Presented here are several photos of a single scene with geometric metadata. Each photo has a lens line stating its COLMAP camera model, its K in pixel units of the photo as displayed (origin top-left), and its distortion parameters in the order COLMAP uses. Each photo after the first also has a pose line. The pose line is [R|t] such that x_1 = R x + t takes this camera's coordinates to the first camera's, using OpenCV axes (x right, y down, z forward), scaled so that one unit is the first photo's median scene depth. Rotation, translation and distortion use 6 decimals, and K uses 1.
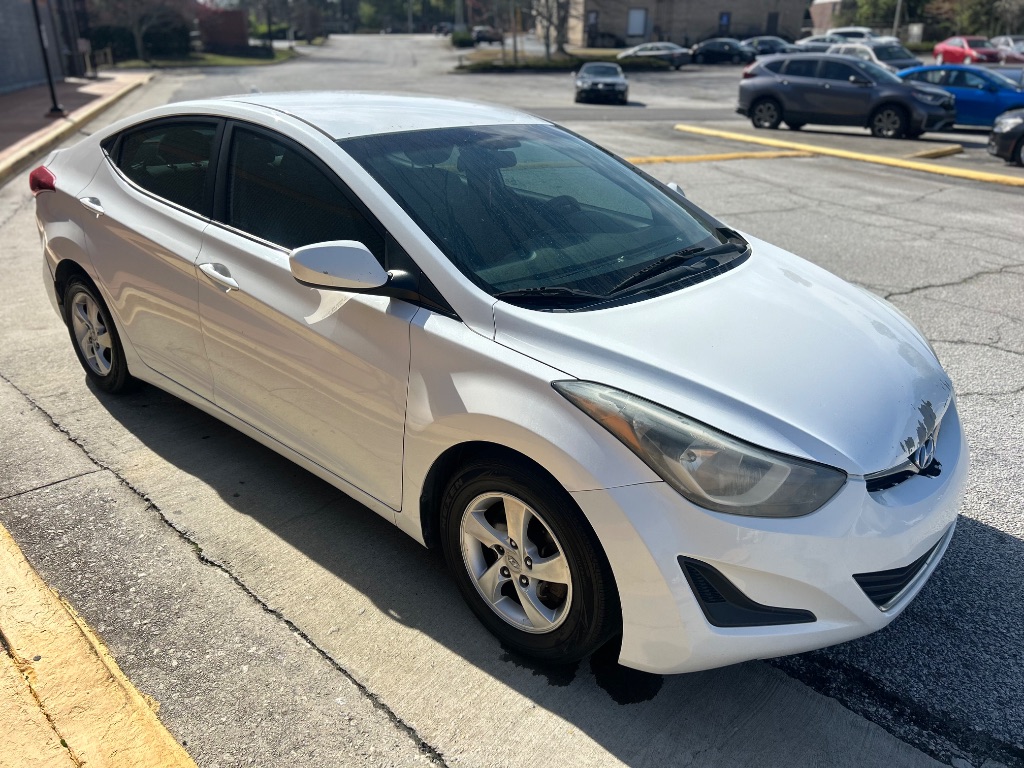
lens RADIAL K [[772.6, 0, 512.8], [0, 772.6, 385.4], [0, 0, 1]] dist [0.039582, -0.029032]
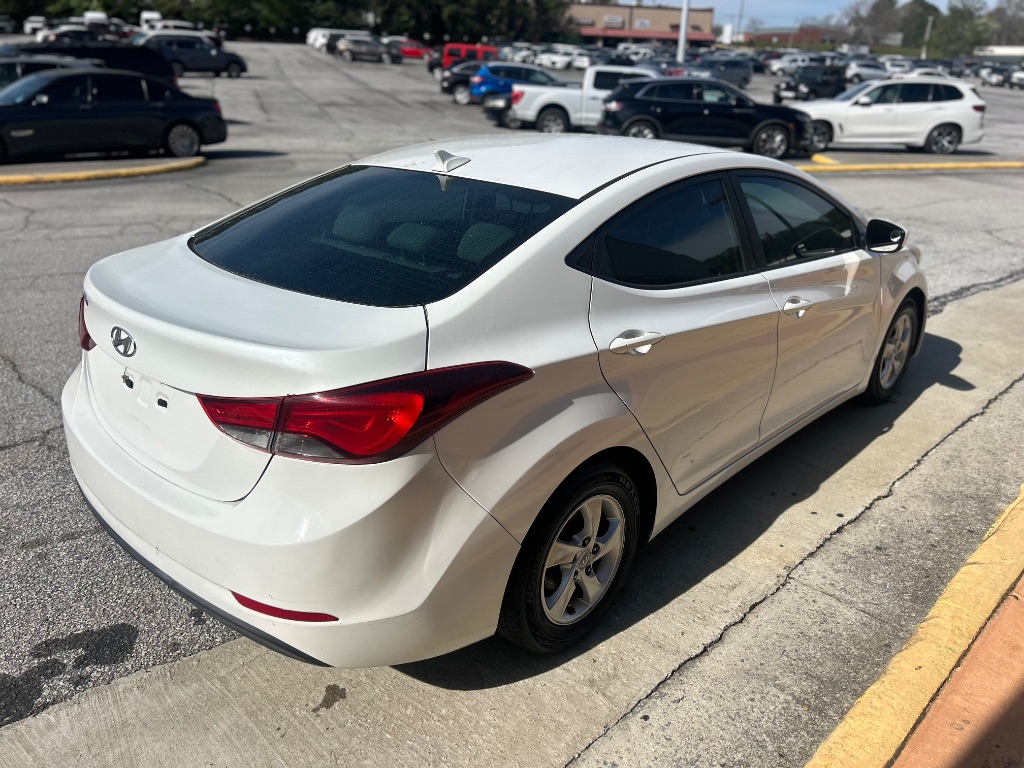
lens RADIAL K [[772.6, 0, 509.5], [0, 772.6, 384.9], [0, 0, 1]] dist [0.039582, -0.029032]
pose [[0.033430, -0.396635, 0.917368, -0.334196], [0.376290, 0.855335, 0.356102, -0.136699], [-0.925899, 0.333291, 0.177844, 0.282986]]
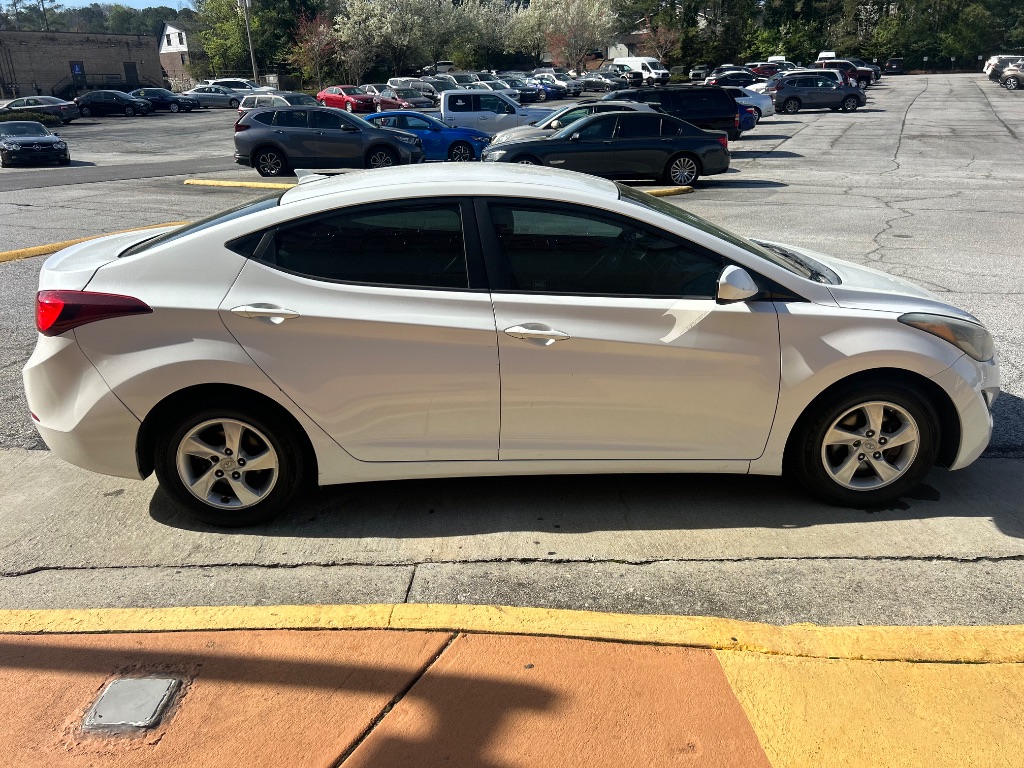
lens RADIAL K [[772.6, 0, 515.1], [0, 772.6, 383.2], [0, 0, 1]] dist [0.039582, -0.029032]
pose [[0.729839, -0.263222, 0.630911, -0.259998], [0.297157, 0.953302, 0.053975, -0.032608], [-0.615656, 0.148086, 0.773975, 0.039310]]
